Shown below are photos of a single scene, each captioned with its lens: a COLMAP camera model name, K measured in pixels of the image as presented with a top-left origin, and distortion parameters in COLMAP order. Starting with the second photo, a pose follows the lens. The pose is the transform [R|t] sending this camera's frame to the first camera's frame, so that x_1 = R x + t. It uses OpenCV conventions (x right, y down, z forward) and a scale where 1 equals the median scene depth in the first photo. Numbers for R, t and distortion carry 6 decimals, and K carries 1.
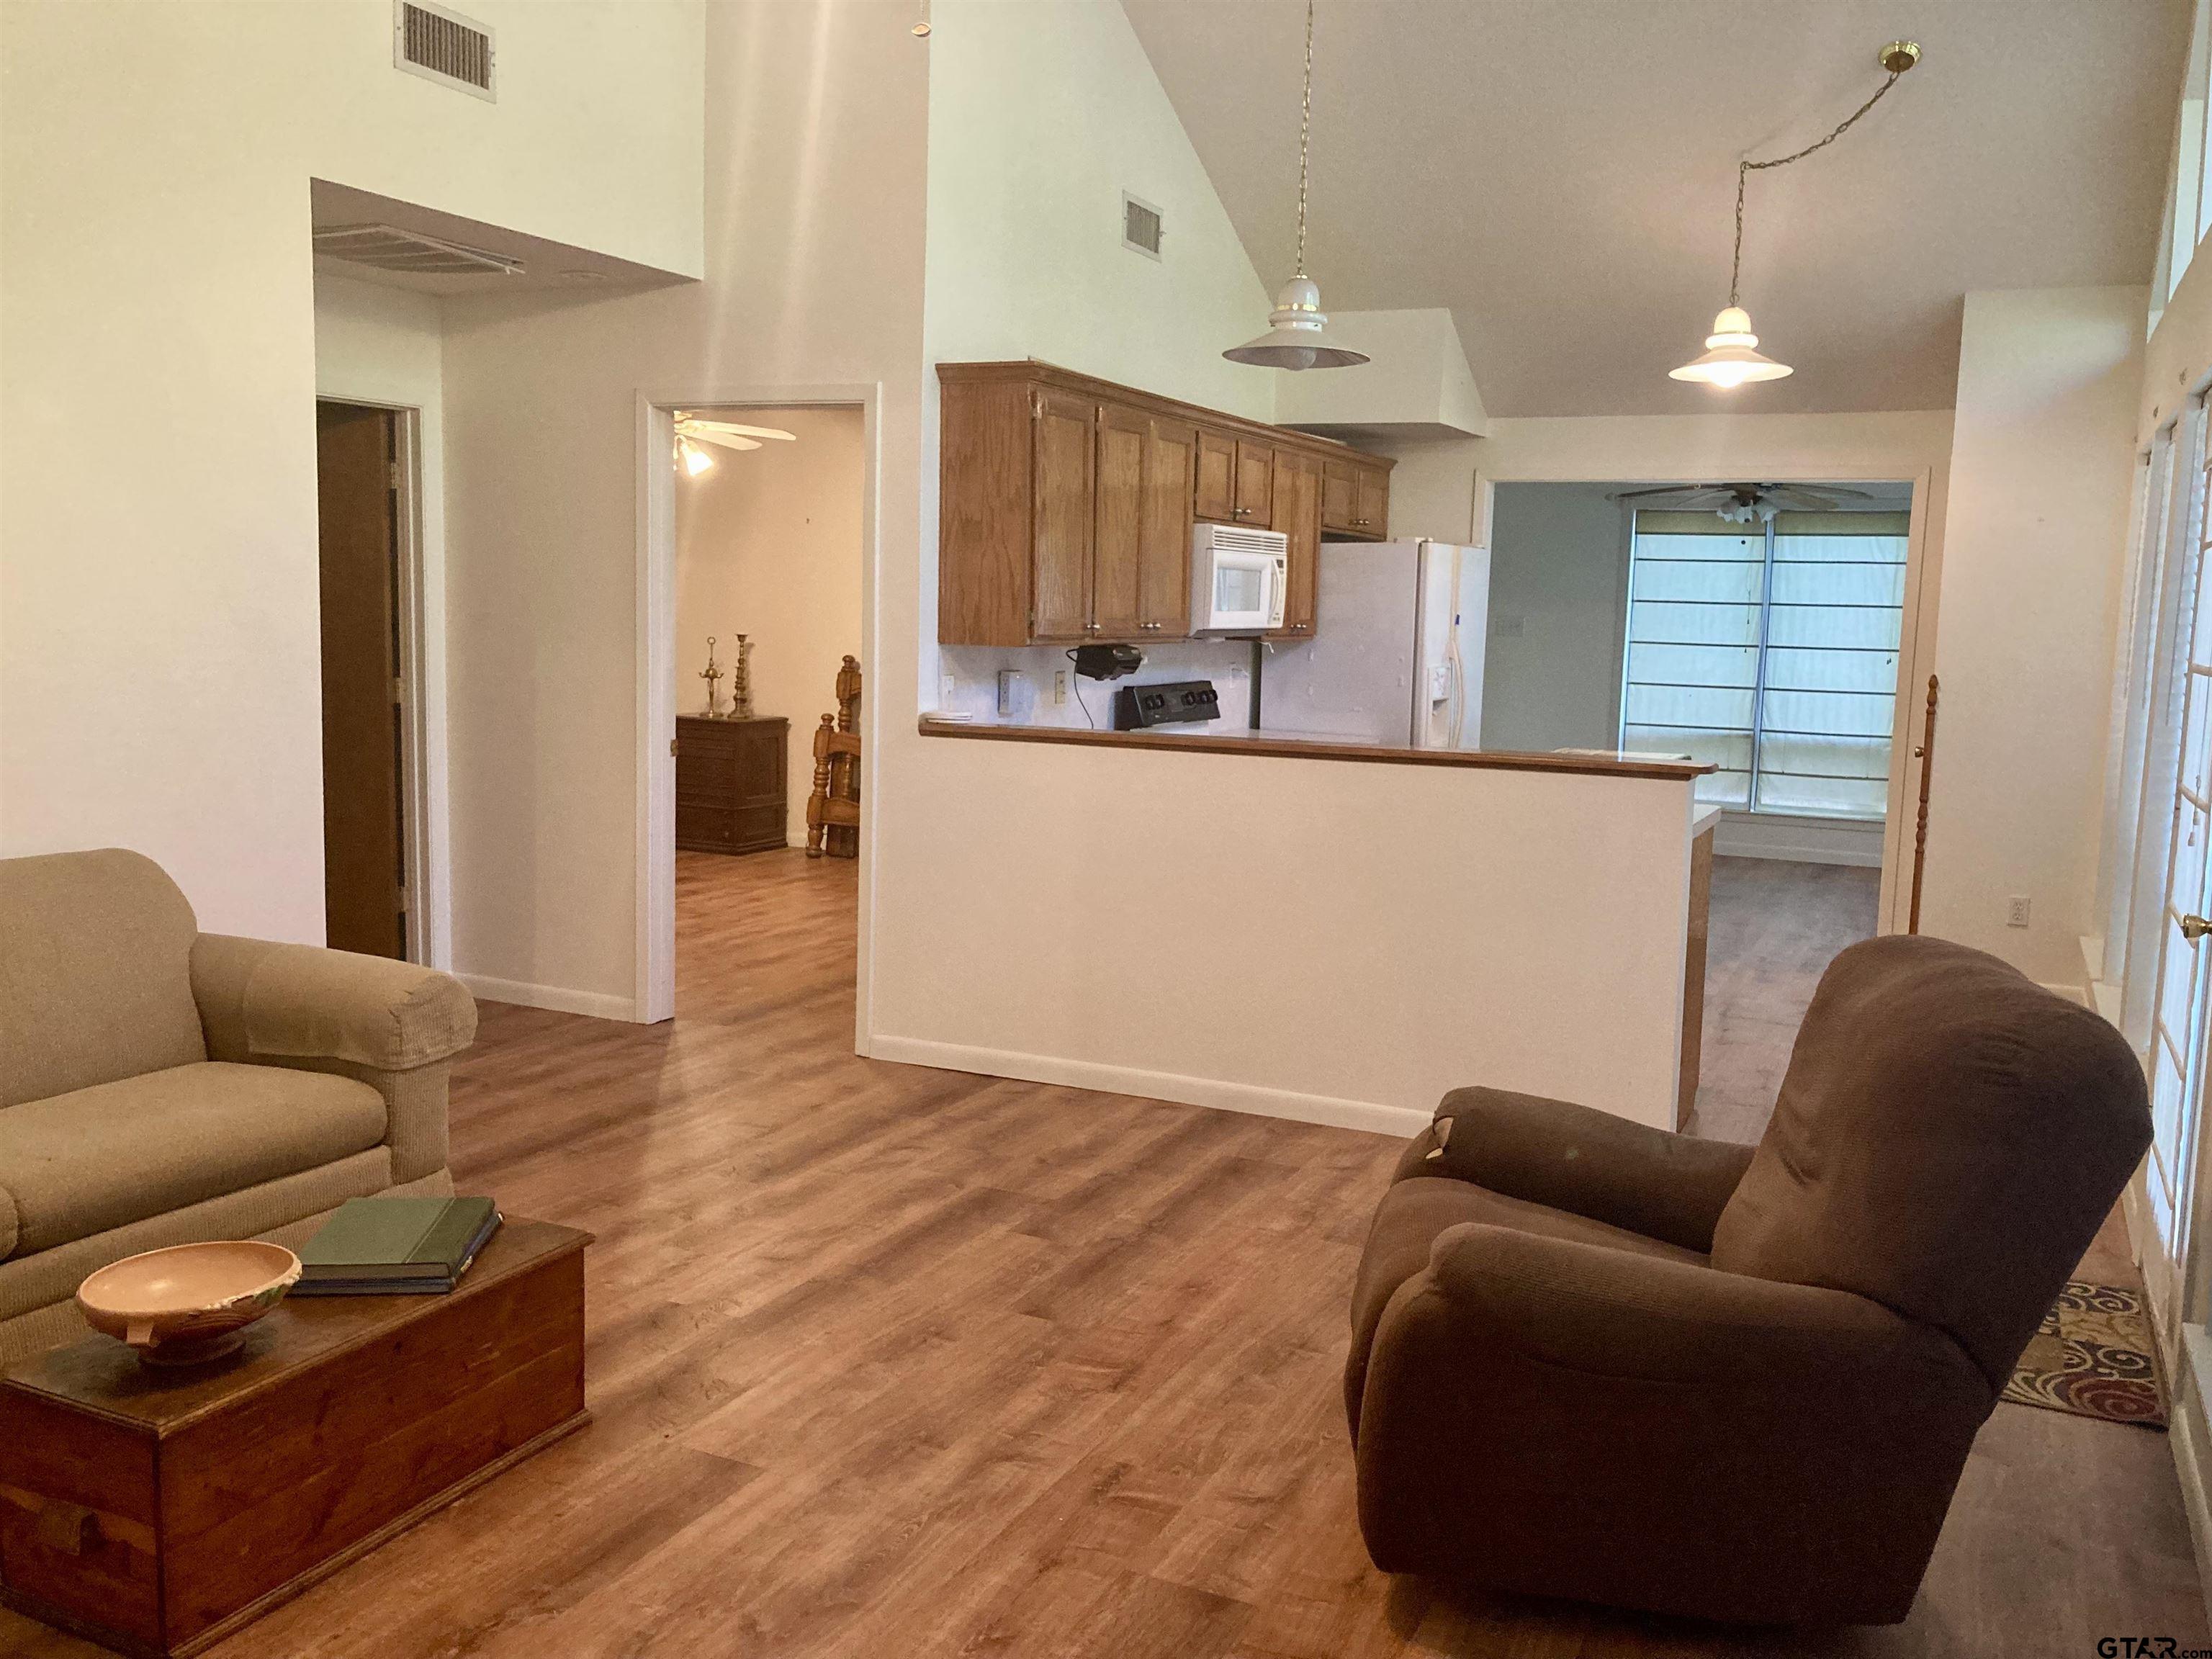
lens RADIAL K [[1810.6, 0, 1106.1], [0, 1810.6, 785.9], [0, 0, 1]] dist [0.014156, -0.006660]
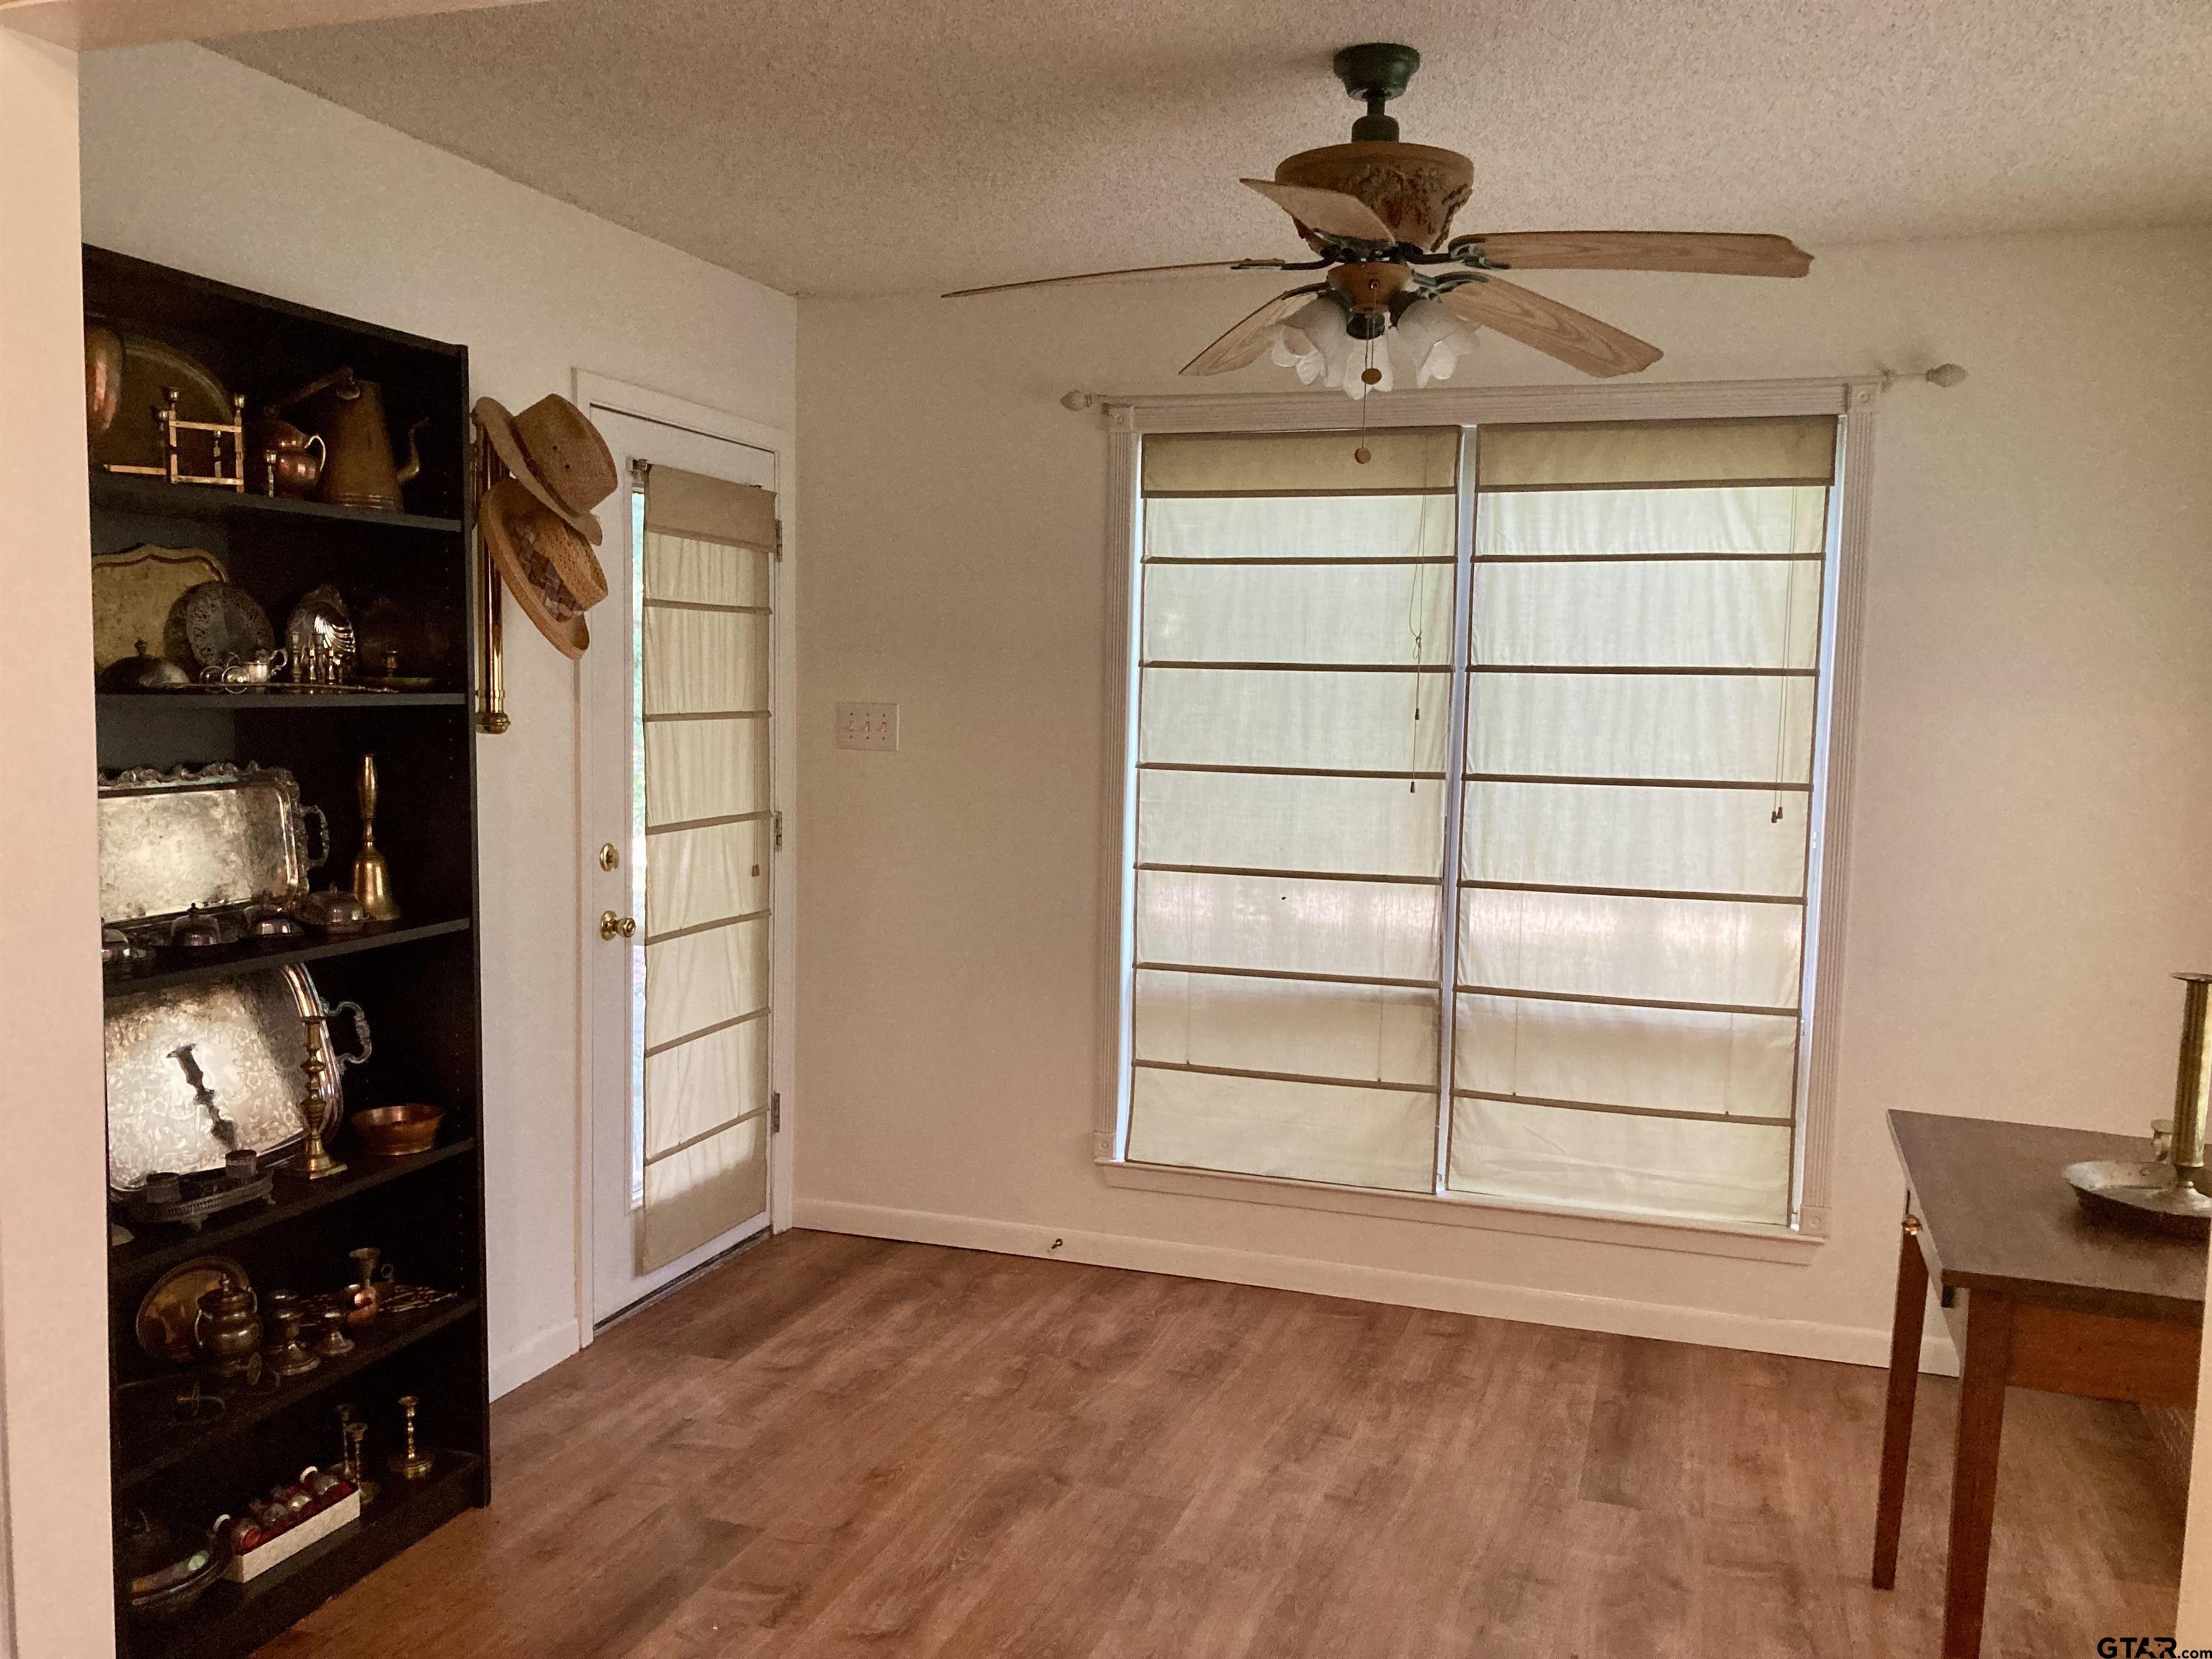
lens RADIAL K [[1810.6, 0, 1101.3], [0, 1810.6, 838.9], [0, 0, 1]] dist [0.014156, -0.006660]
pose [[0.991675, -0.017810, 0.127525, 0.234883], [0.019799, 0.999701, -0.014347, -0.059095], [-0.127232, 0.016753, 0.991732, 0.618529]]
